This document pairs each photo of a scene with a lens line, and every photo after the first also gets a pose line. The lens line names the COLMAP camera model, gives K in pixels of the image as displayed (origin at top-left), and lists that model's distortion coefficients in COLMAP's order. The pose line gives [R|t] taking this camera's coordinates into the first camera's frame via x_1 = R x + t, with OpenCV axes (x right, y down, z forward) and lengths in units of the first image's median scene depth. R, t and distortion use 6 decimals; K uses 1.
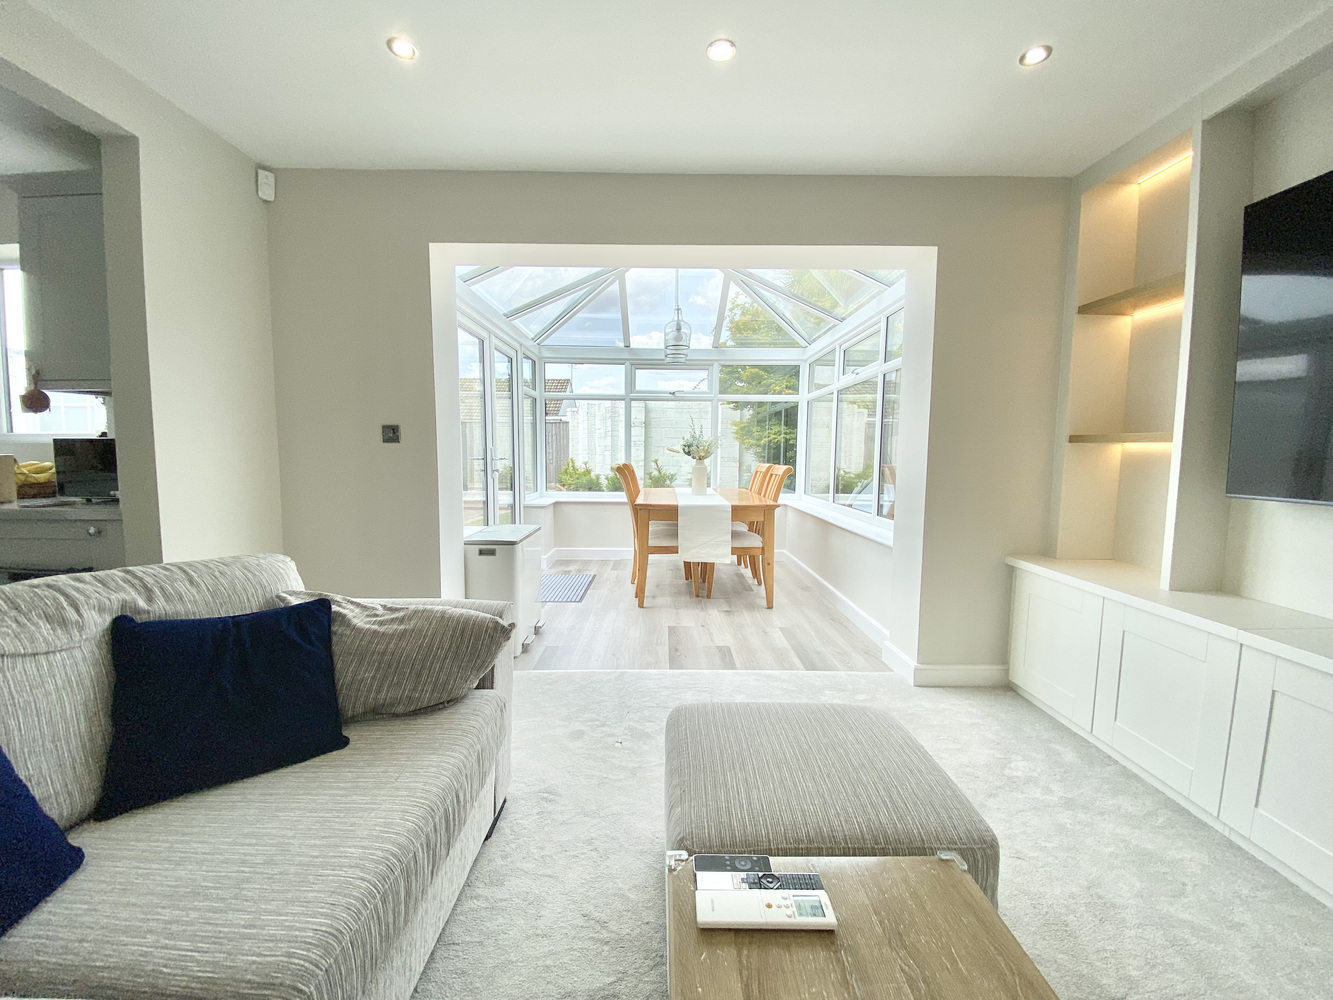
lens RADIAL K [[539.0, 0, 666.5], [0, 539.0, 500.0], [0, 0, 1]] dist [0.000401, -0.010918]
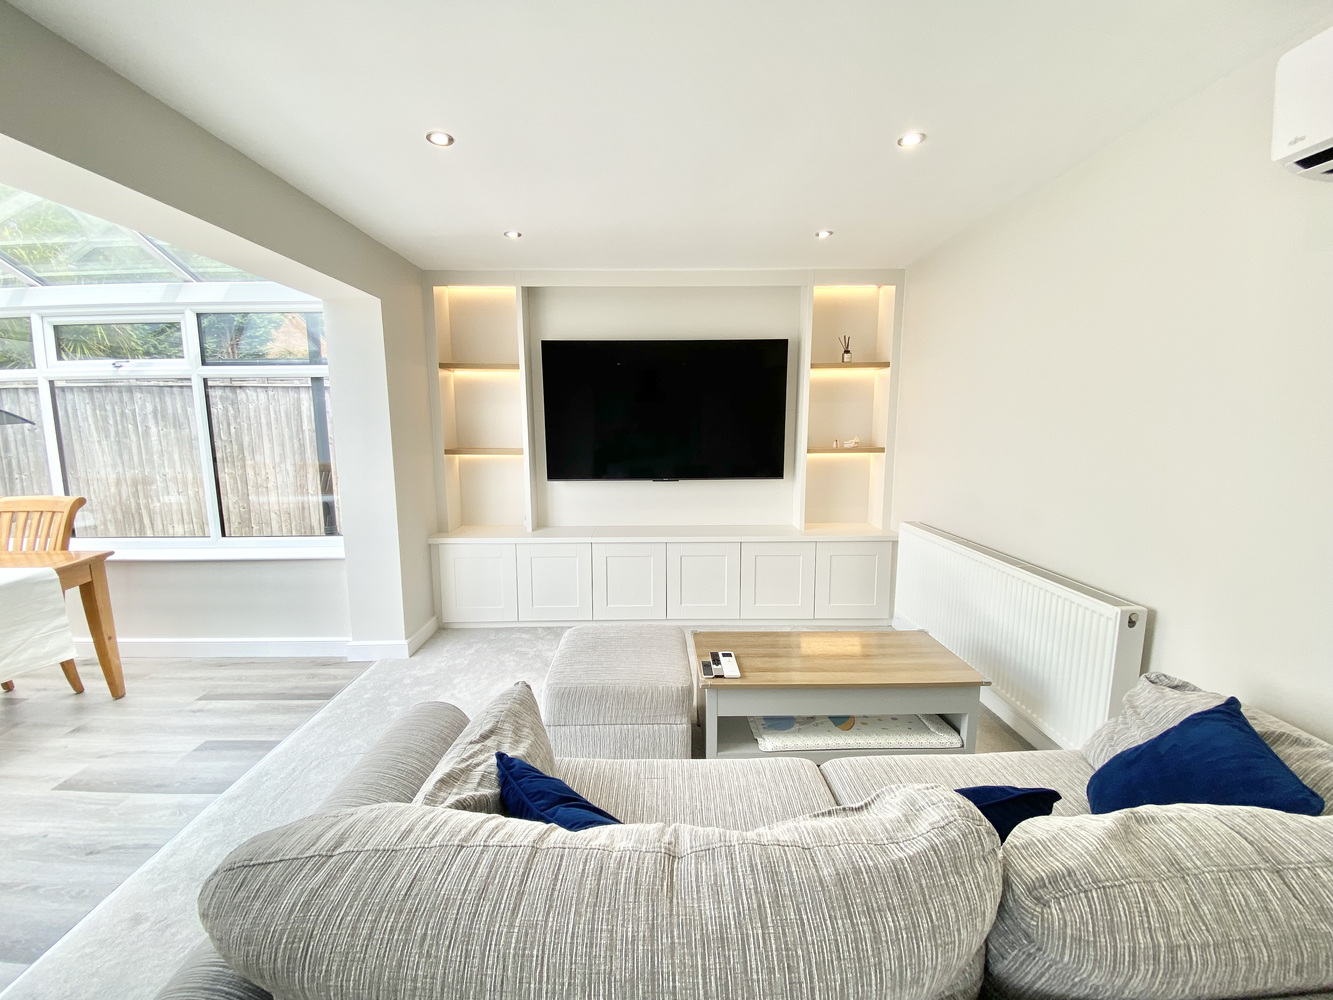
lens RADIAL K [[540.5, 0, 662.6], [0, 540.5, 496.9], [0, 0, 1]] dist [0.044854, -0.031645]
pose [[-0.001656, -0.153127, 0.988205, -0.501728], [0.097692, 0.983455, 0.152555, -0.103125], [-0.995215, 0.096792, 0.013331, 0.265329]]
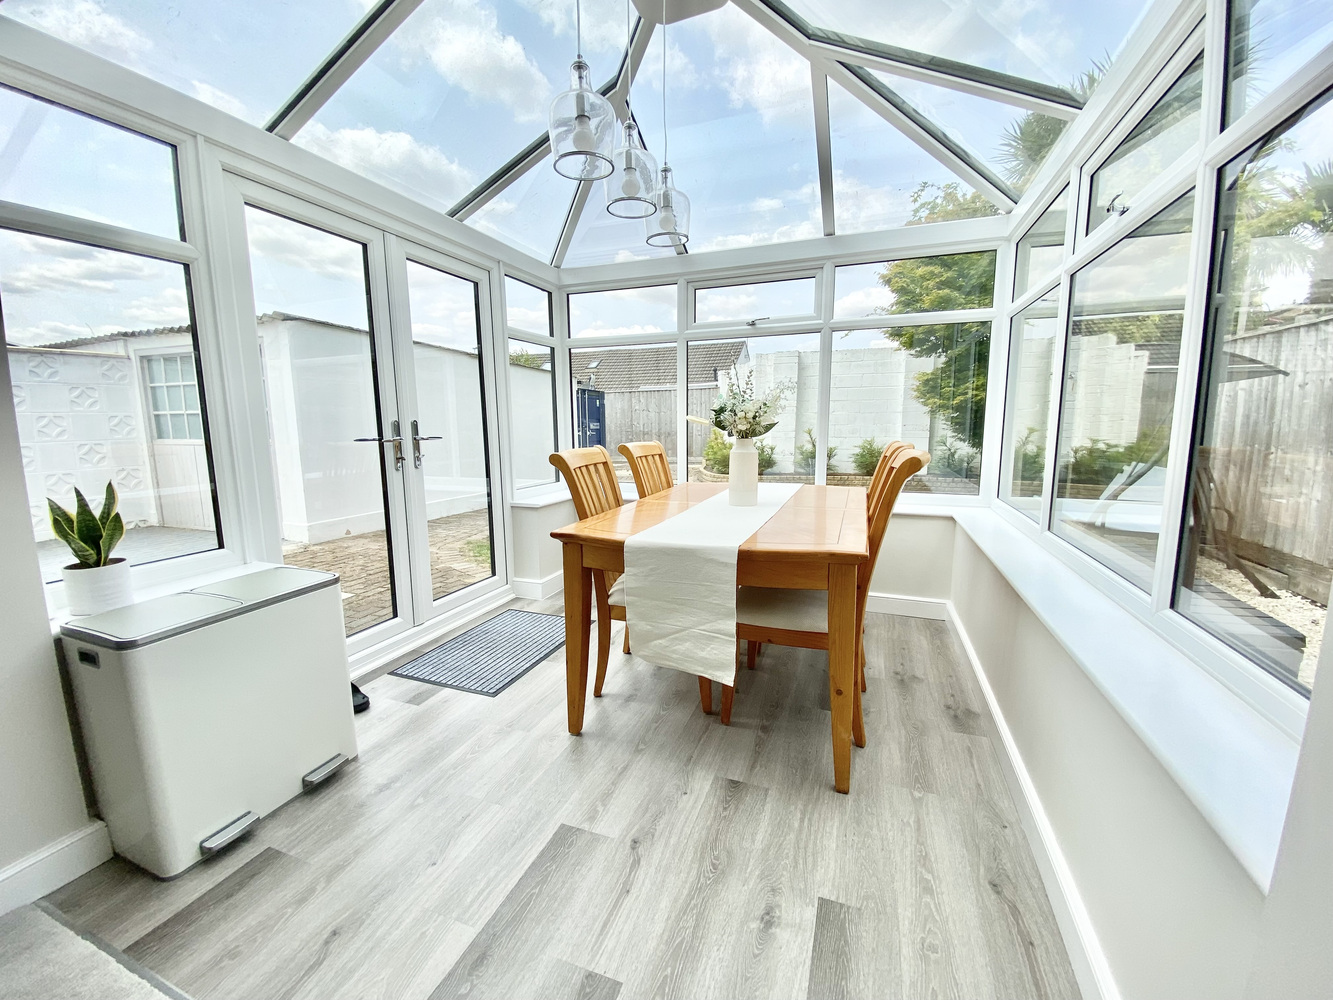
lens RADIAL K [[539.0, 0, 666.5], [0, 539.0, 500.0], [0, 0, 1]] dist [0.000401, -0.010918]
pose [[0.932905, 0.032358, -0.358667, 0.217781], [-0.011226, 0.998084, 0.060846, -0.055126], [0.359948, -0.052737, 0.931480, 0.590986]]
